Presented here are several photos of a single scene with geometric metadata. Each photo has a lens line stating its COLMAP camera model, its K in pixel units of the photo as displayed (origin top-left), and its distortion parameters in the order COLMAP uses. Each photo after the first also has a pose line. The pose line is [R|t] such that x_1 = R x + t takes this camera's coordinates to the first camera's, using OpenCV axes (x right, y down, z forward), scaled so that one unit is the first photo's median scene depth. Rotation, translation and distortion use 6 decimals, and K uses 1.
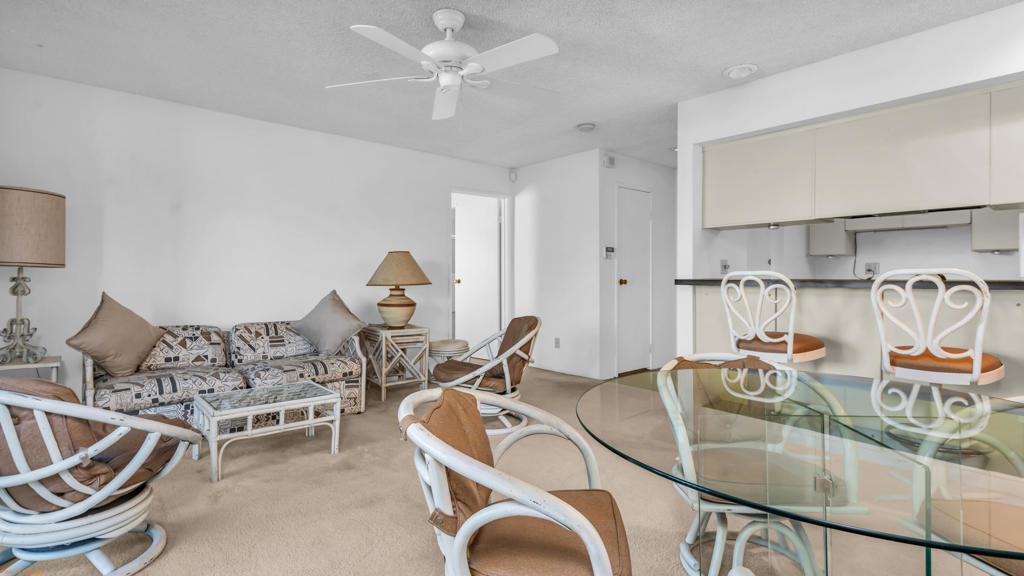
lens RADIAL K [[492.1, 0, 508.1], [0, 492.1, 277.4], [0, 0, 1]] dist [0.019756, -0.004039]
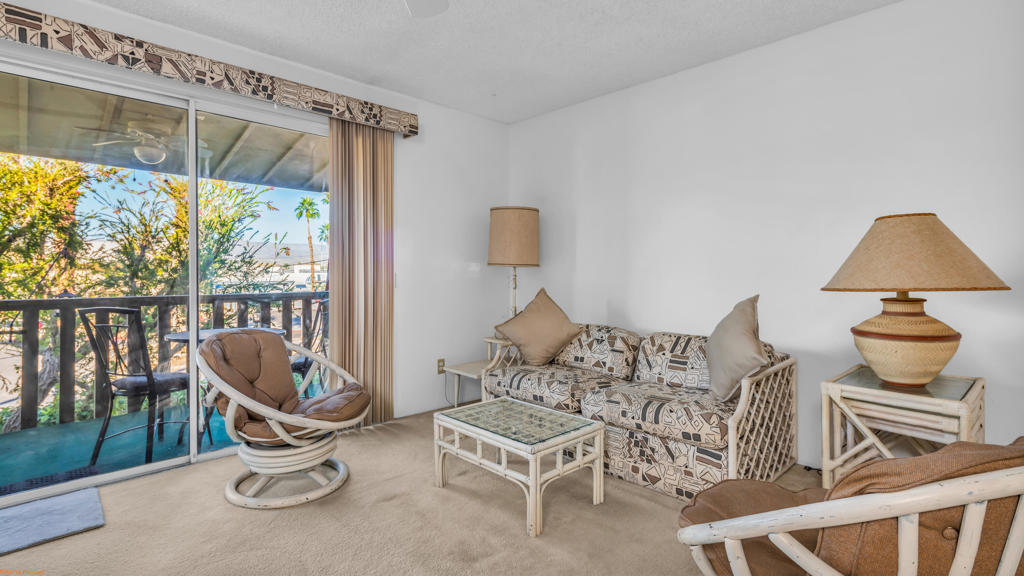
lens RADIAL K [[492.1, 0, 511.9], [0, 492.1, 274.1], [0, 0, 1]] dist [0.019756, -0.004039]
pose [[0.051669, -0.007064, -0.998639, 0.253139], [0.000023, 0.999975, -0.007072, 0.004960], [0.998664, 0.000343, 0.051668, 0.741125]]
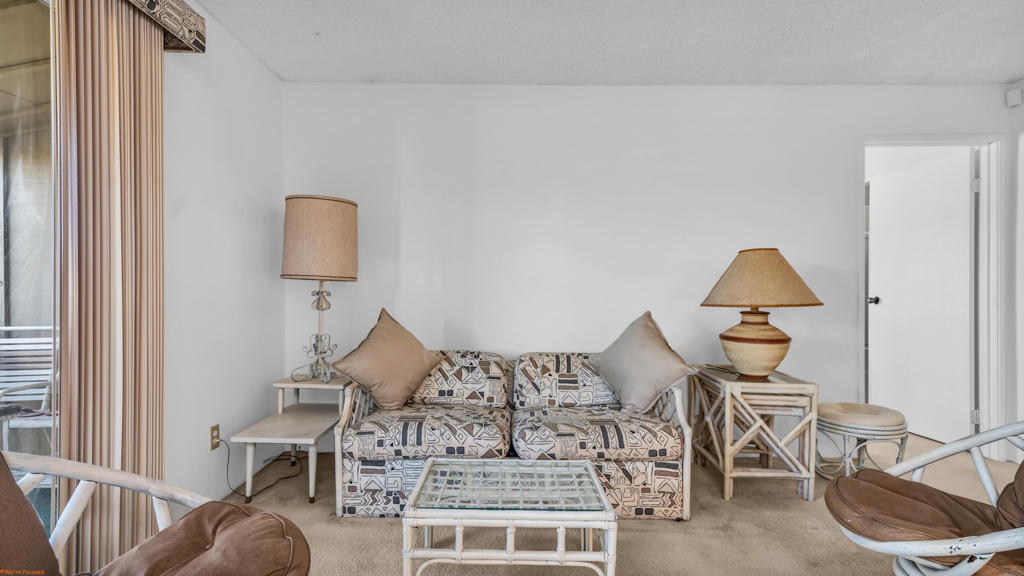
lens RADIAL K [[492.1, 0, 508.9], [0, 492.1, 293.1], [0, 0, 1]] dist [0.019756, -0.004039]
pose [[0.750775, 0.002191, -0.660555, -0.063032], [-0.003645, 0.999993, -0.000826, 0.002221], [0.660548, 0.003028, 0.750777, 0.420536]]
